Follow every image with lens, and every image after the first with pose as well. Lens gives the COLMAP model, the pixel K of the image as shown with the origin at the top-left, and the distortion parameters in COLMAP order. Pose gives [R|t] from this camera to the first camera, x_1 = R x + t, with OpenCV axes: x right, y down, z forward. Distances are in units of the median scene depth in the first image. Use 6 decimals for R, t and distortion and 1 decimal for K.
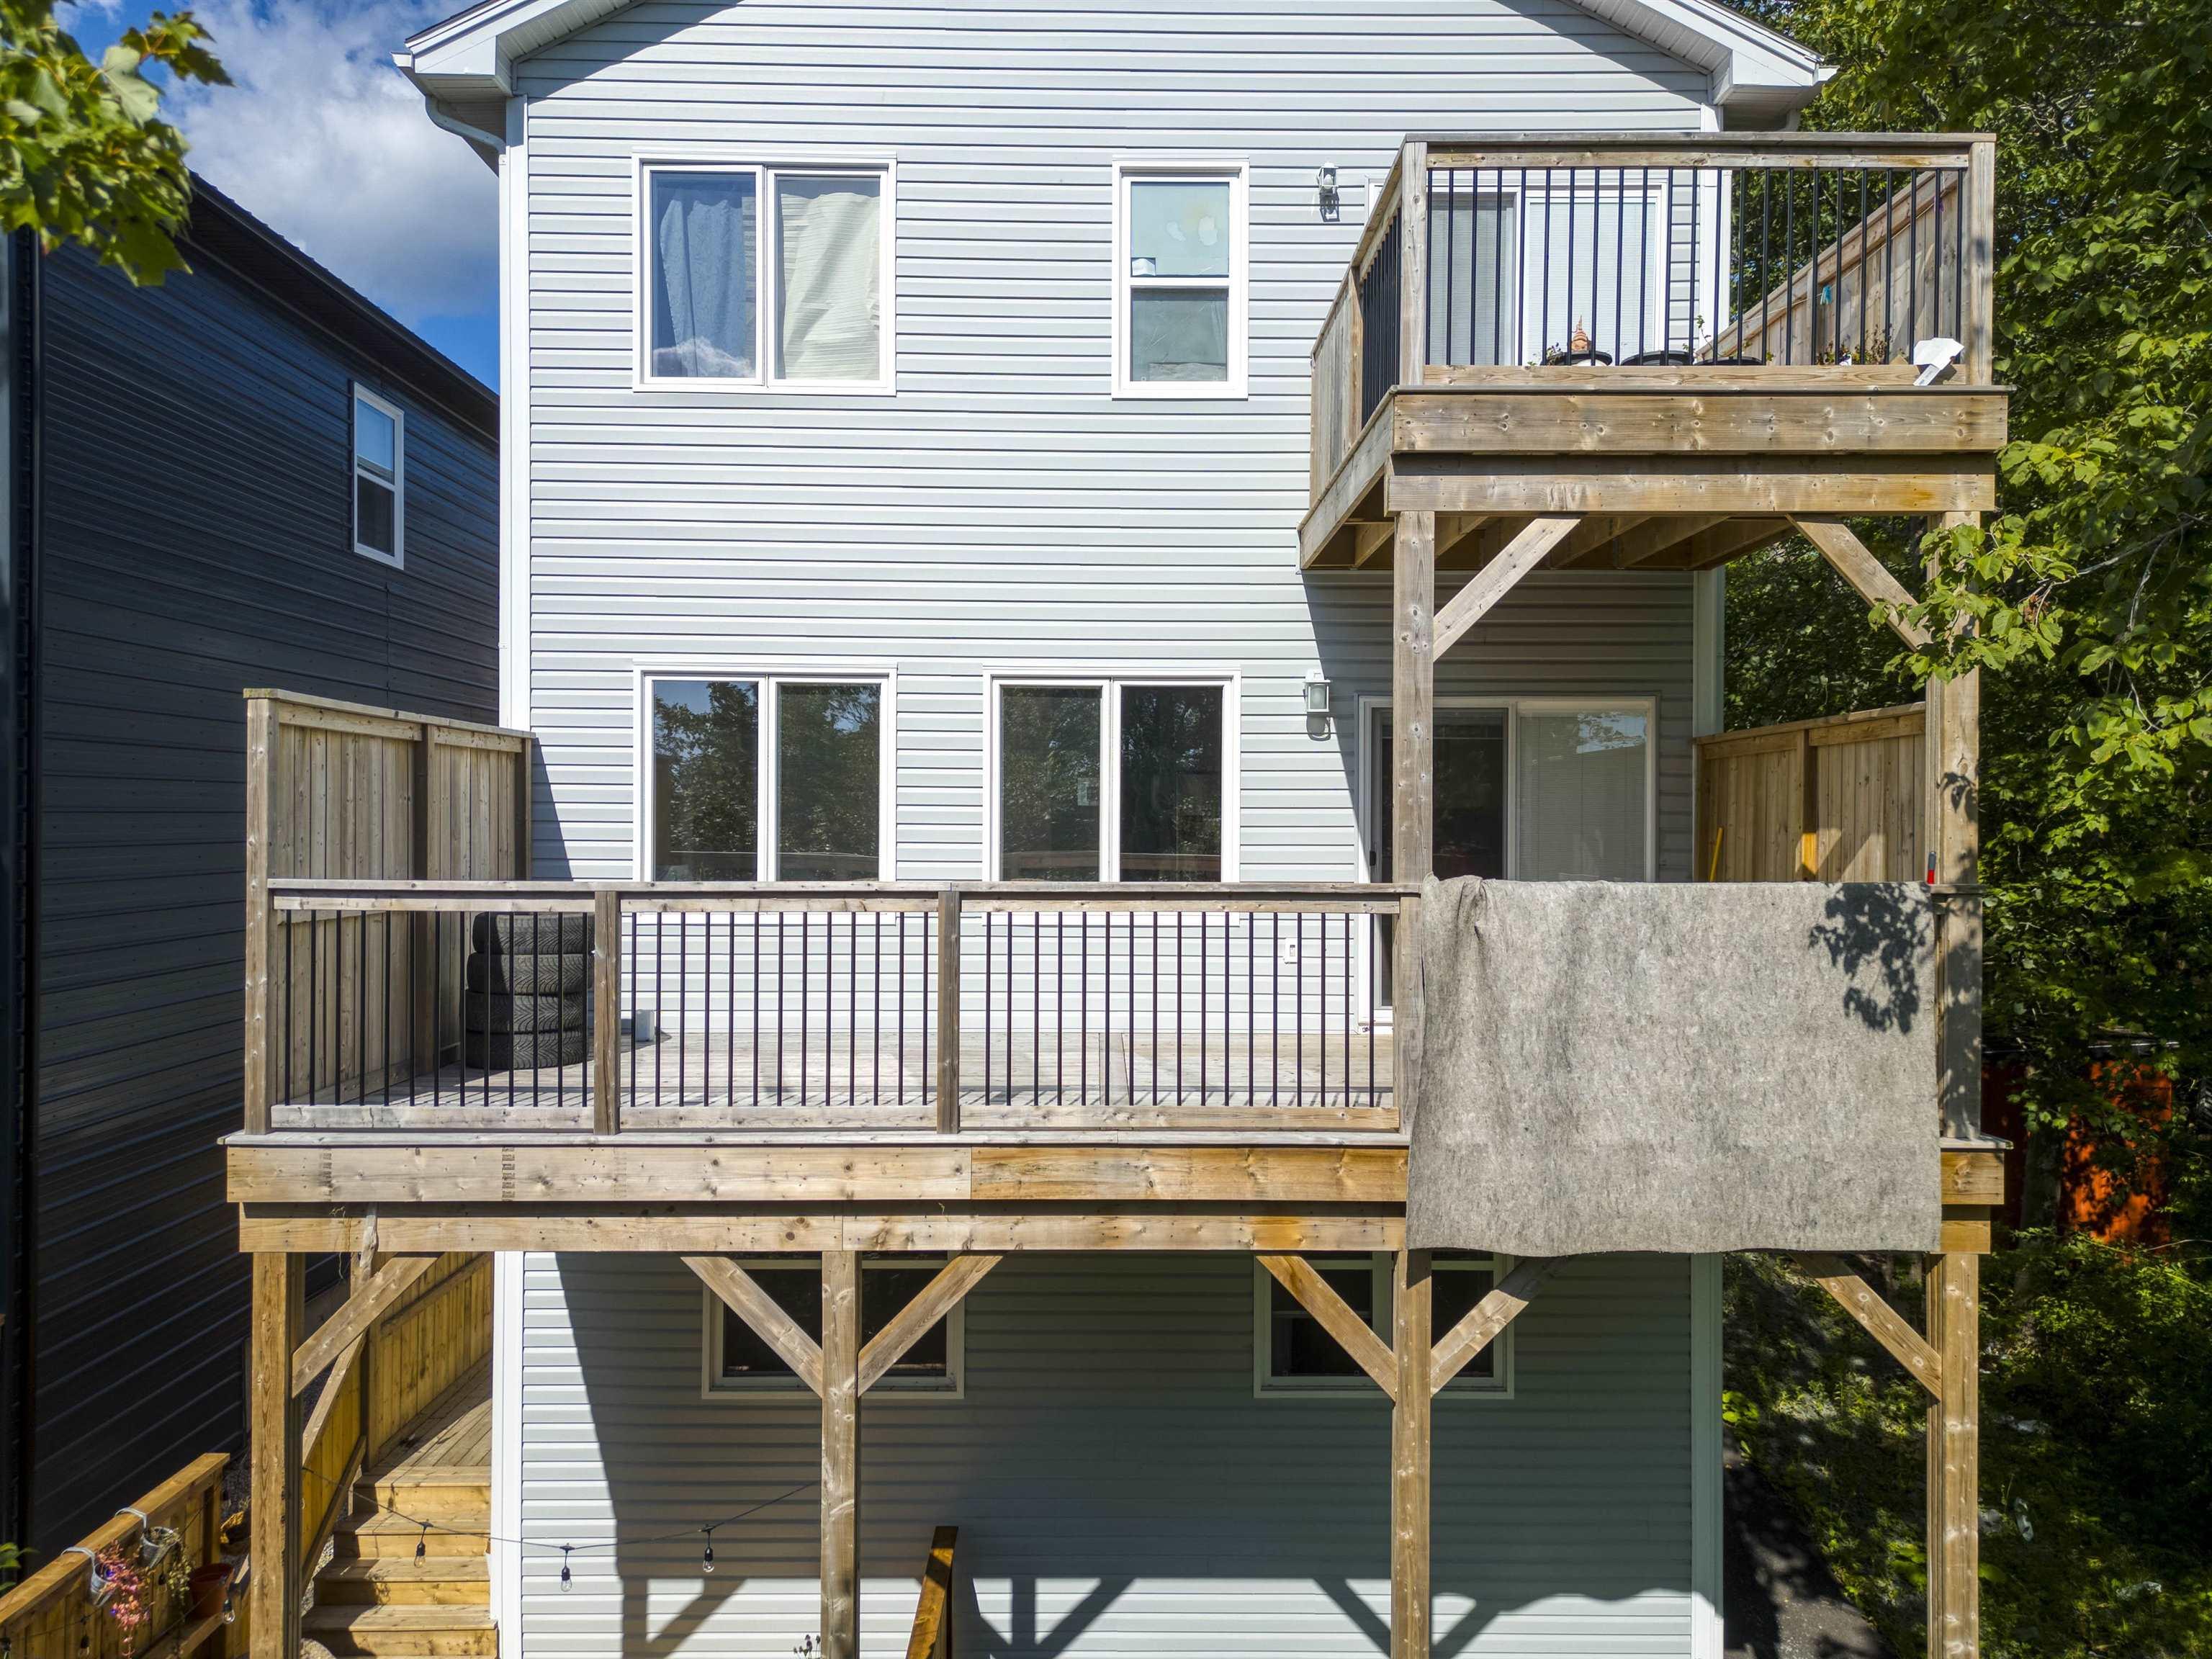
lens RADIAL K [[1562.3, 0, 1100.7], [0, 1562.3, 834.7], [0, 0, 1]] dist [0.034265, -0.030460]
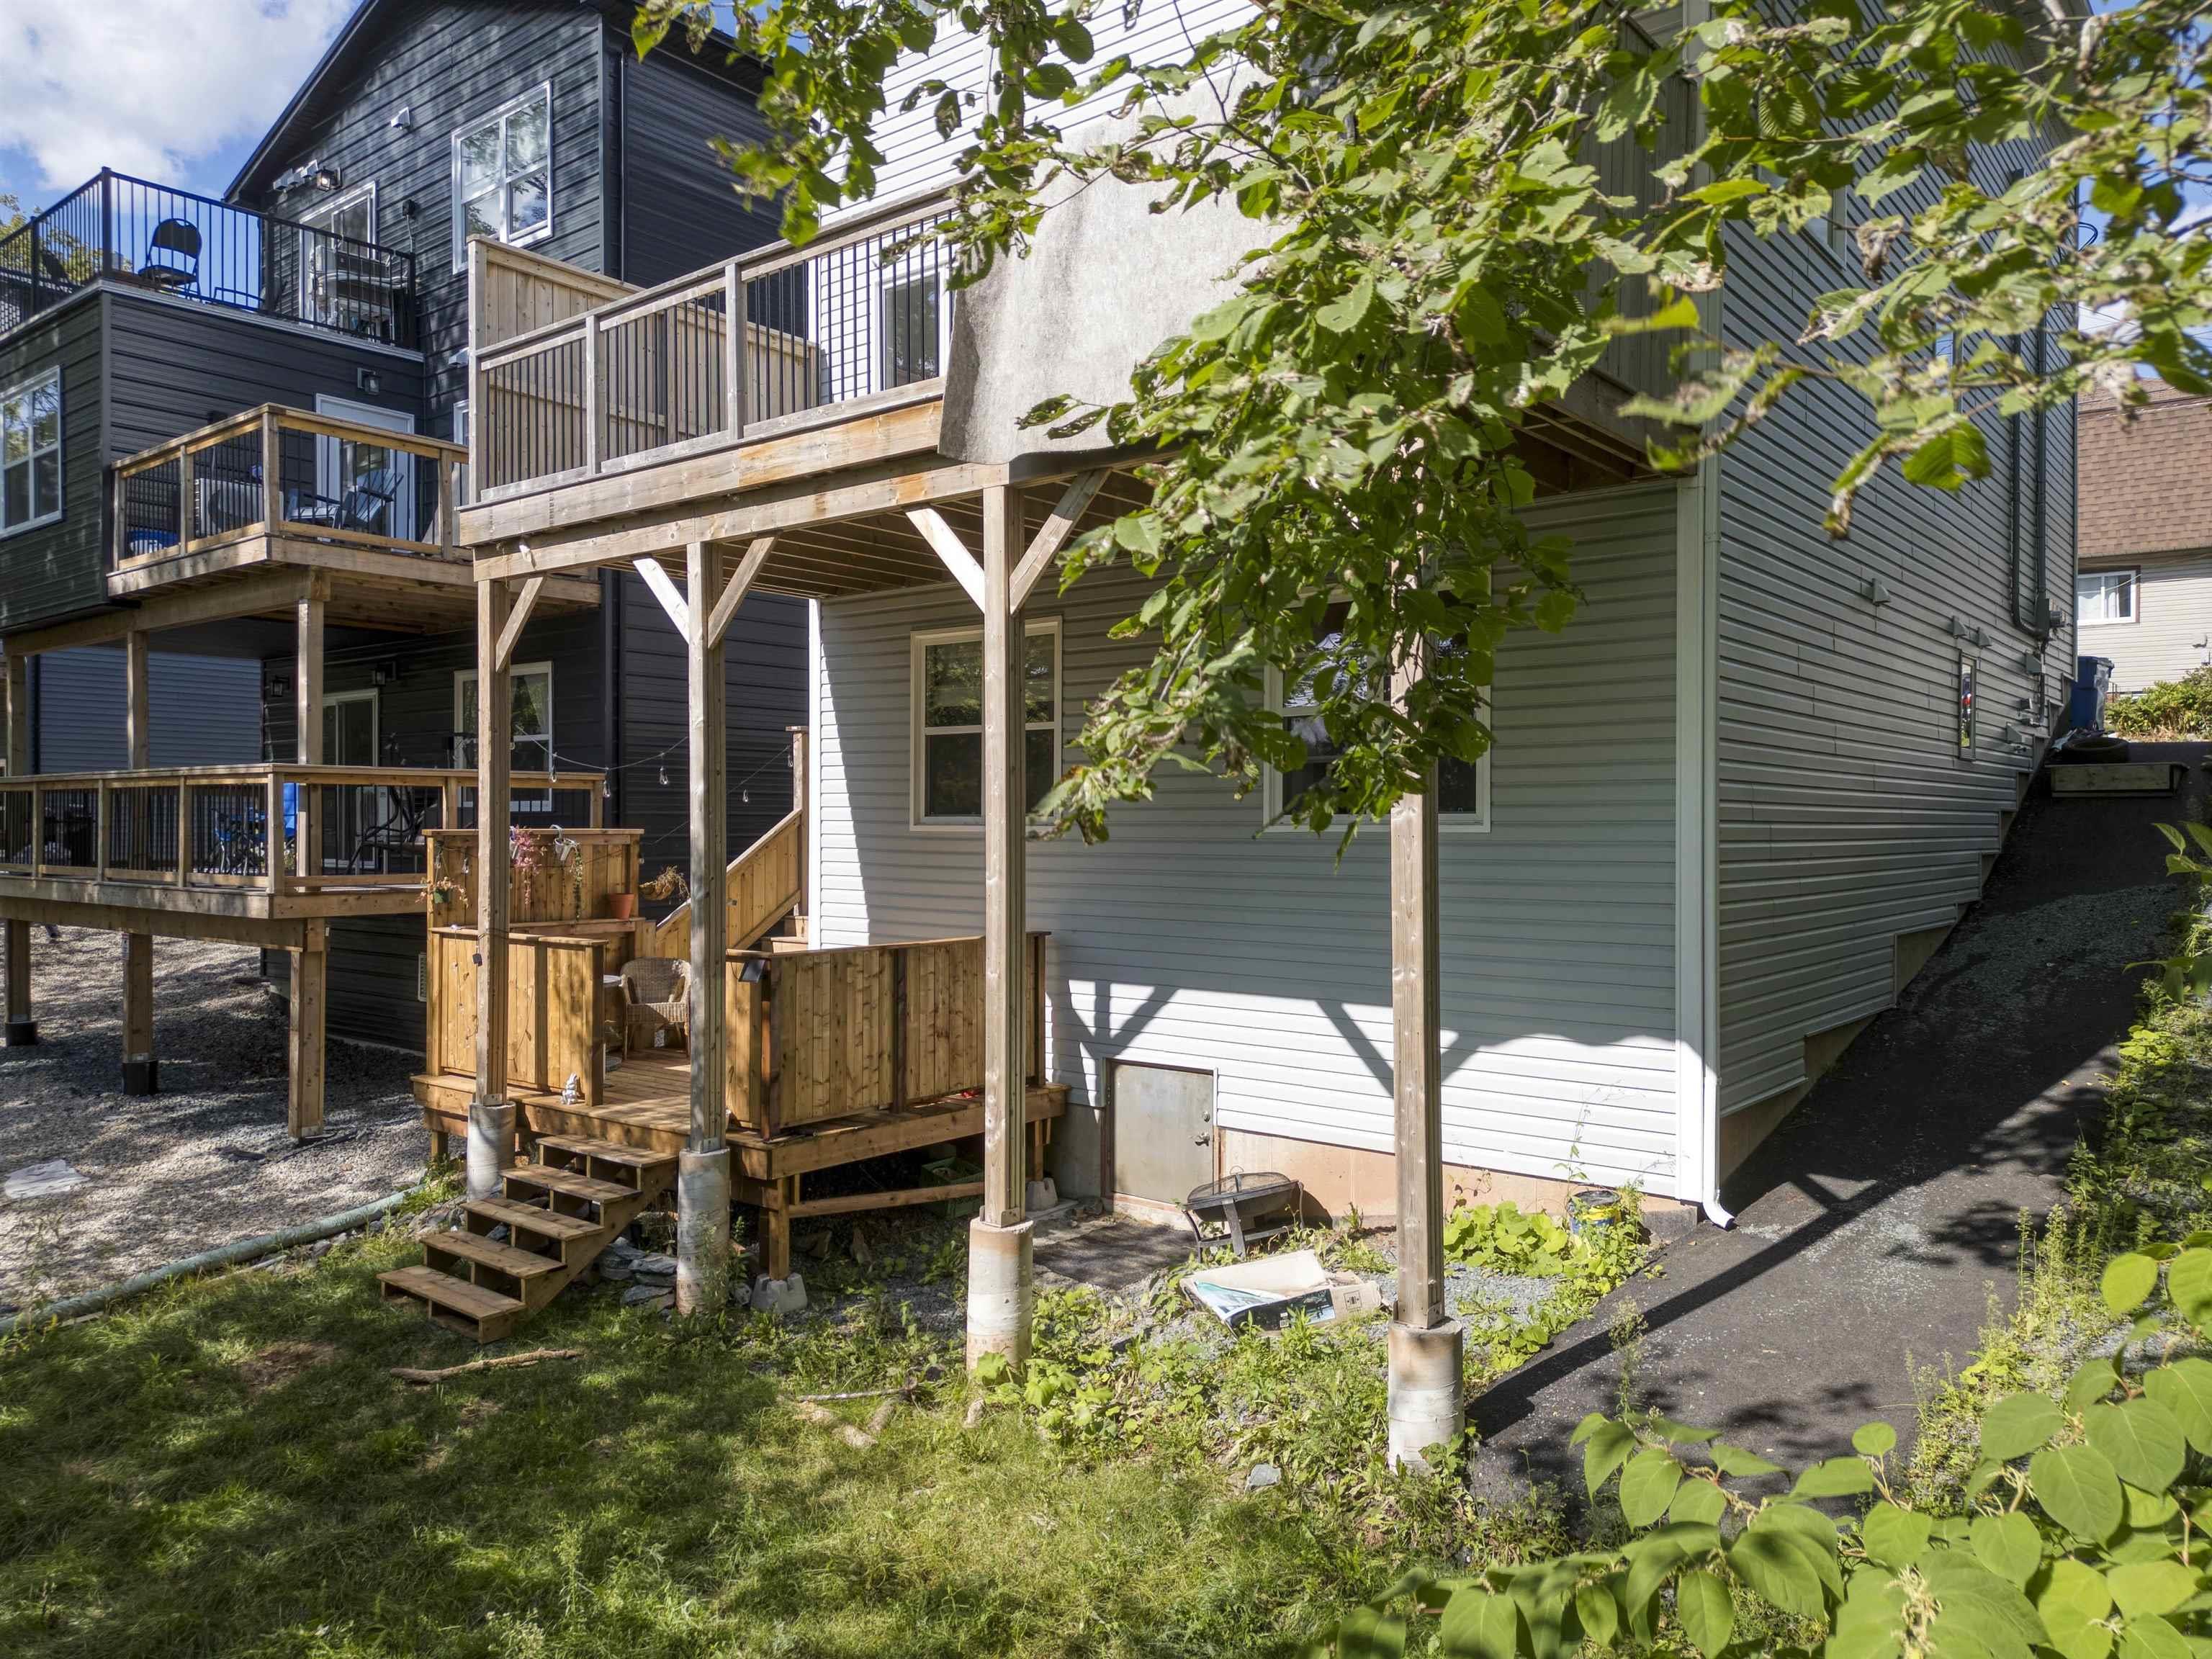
lens RADIAL K [[1562.3, 0, 1091.5], [0, 1562.3, 821.8], [0, 0, 1]] dist [0.034265, -0.030460]
pose [[0.764268, -0.006408, -0.644867, 0.700742], [0.002551, 0.999973, -0.006913, 0.363236], [0.644894, 0.003638, 0.764263, 0.104278]]
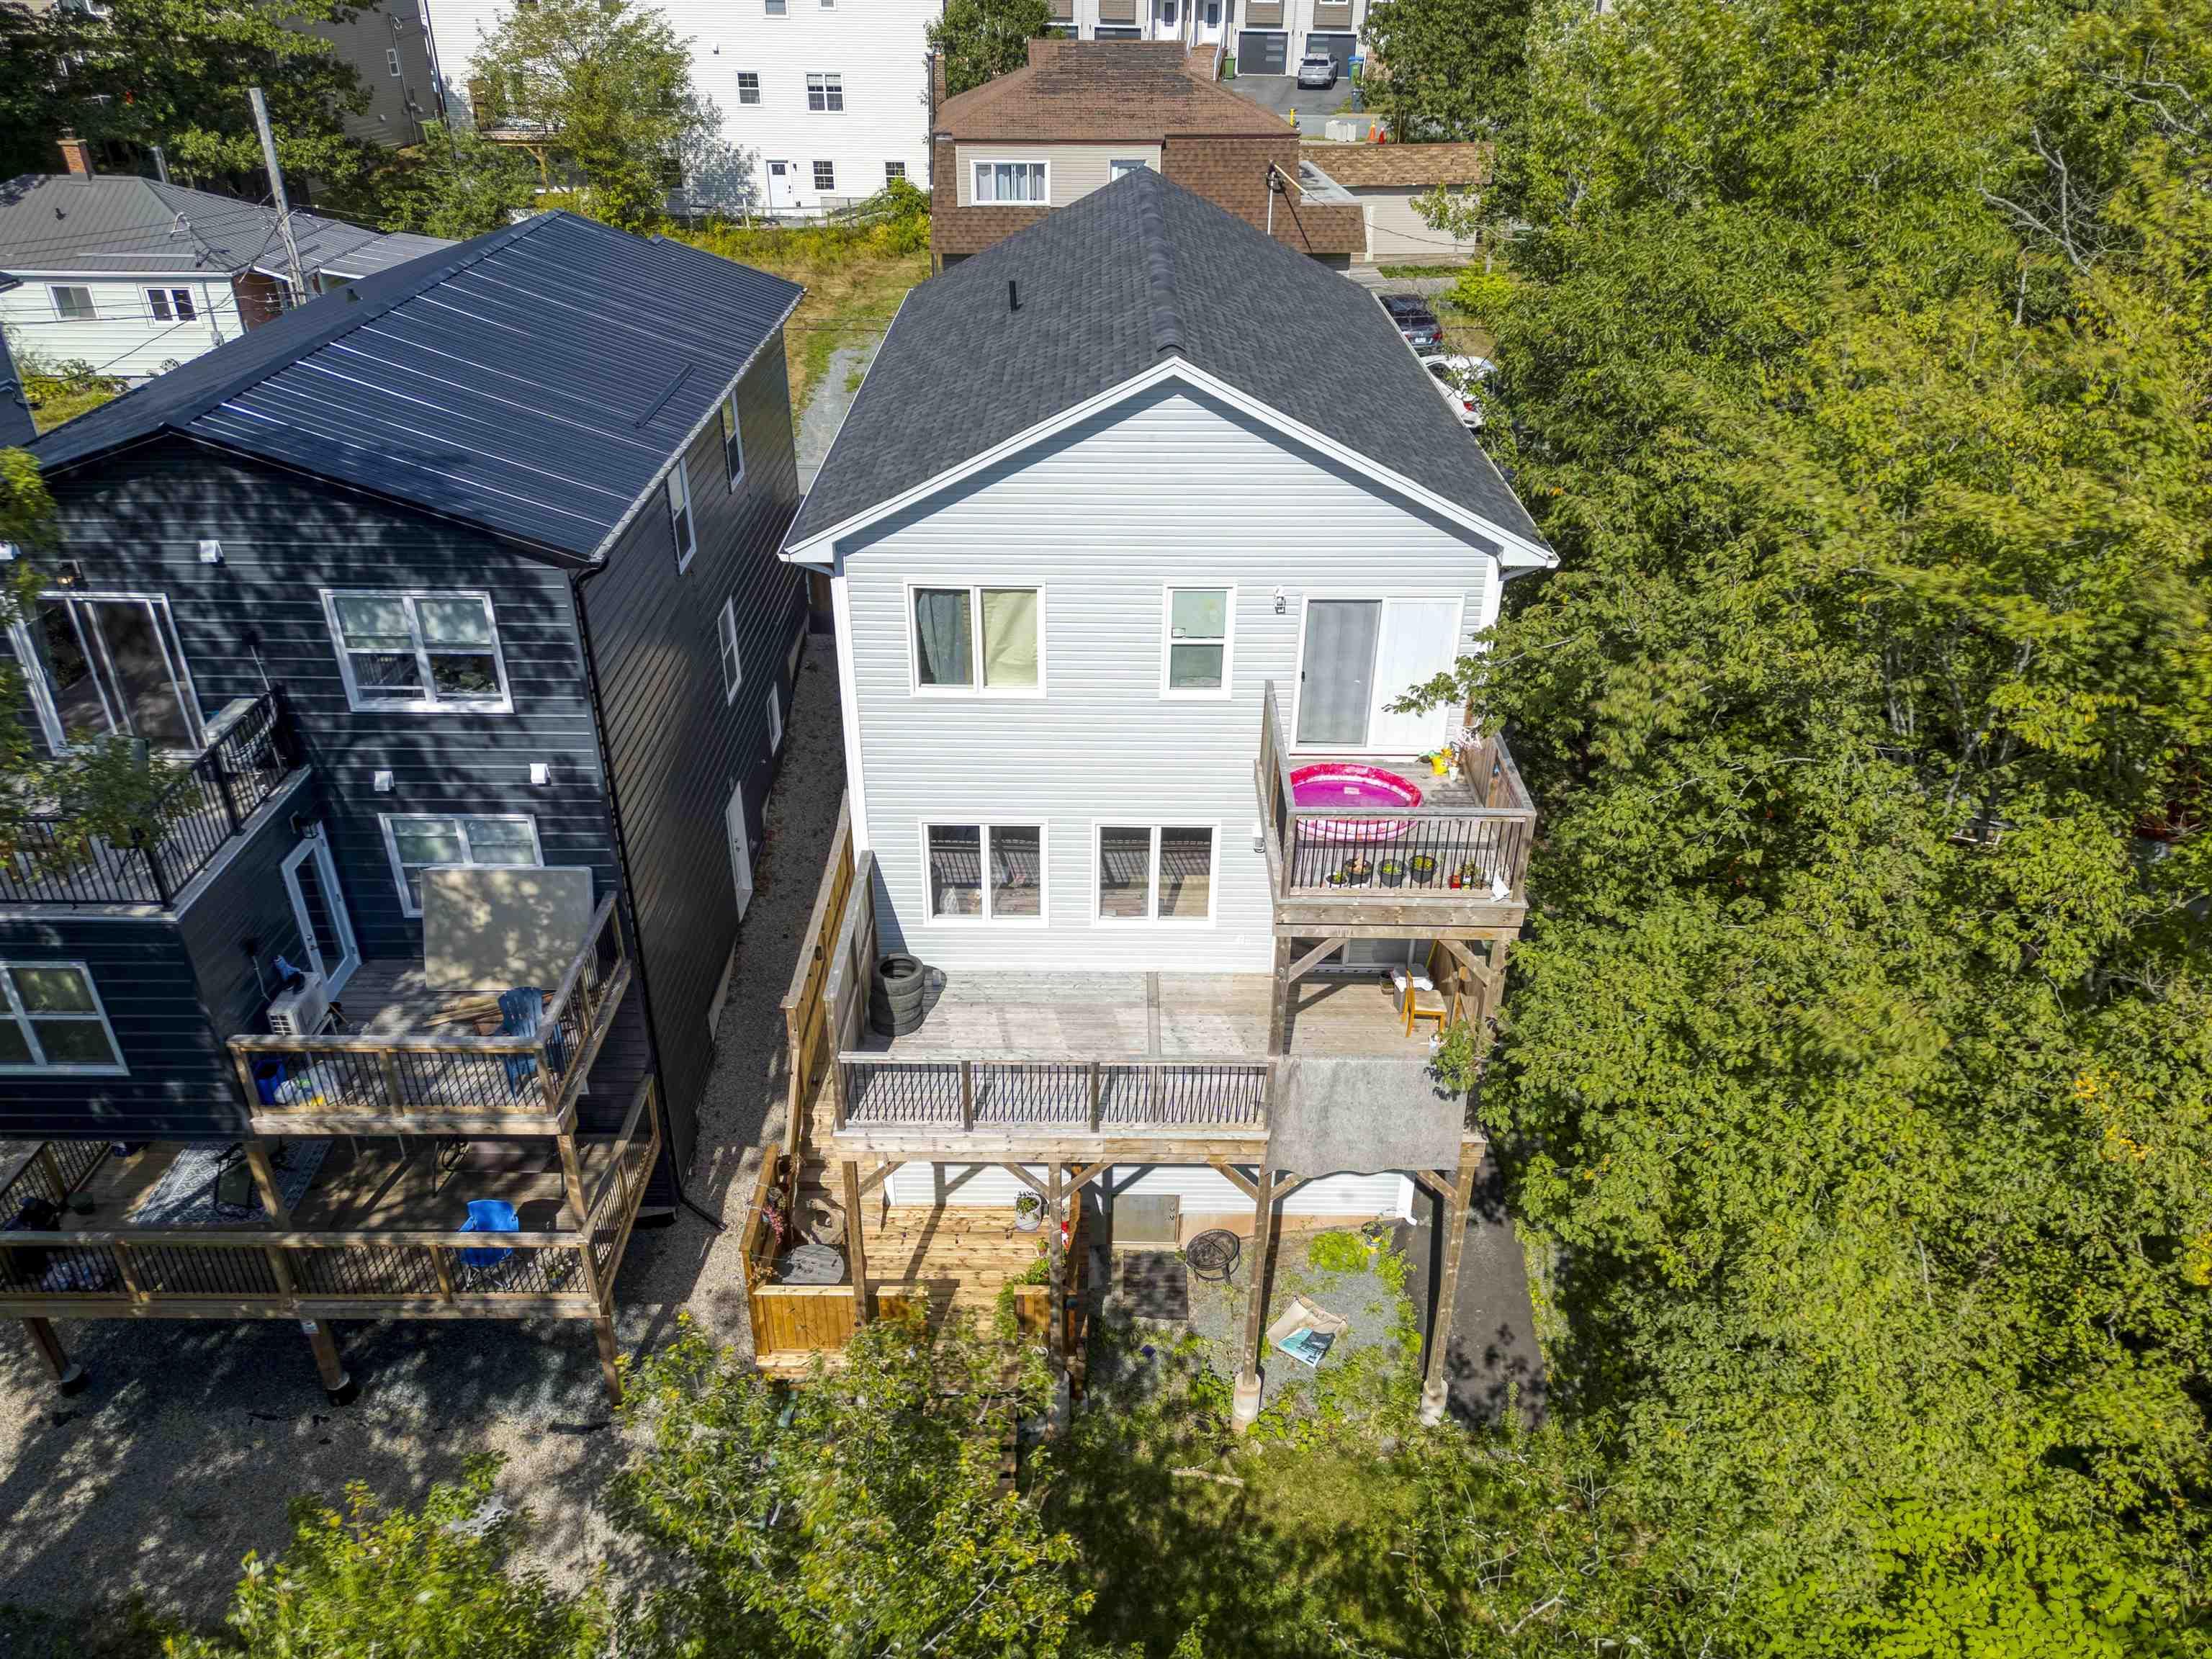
lens RADIAL K [[1562.3, 0, 1122.6], [0, 1562.3, 820.8], [0, 0, 1]] dist [0.034265, -0.030460]
pose [[0.999891, 0.013858, 0.005180, -0.045986], [-0.014605, 0.868761, 0.495016, -1.098579], [0.002359, -0.495038, 0.868868, -0.733814]]
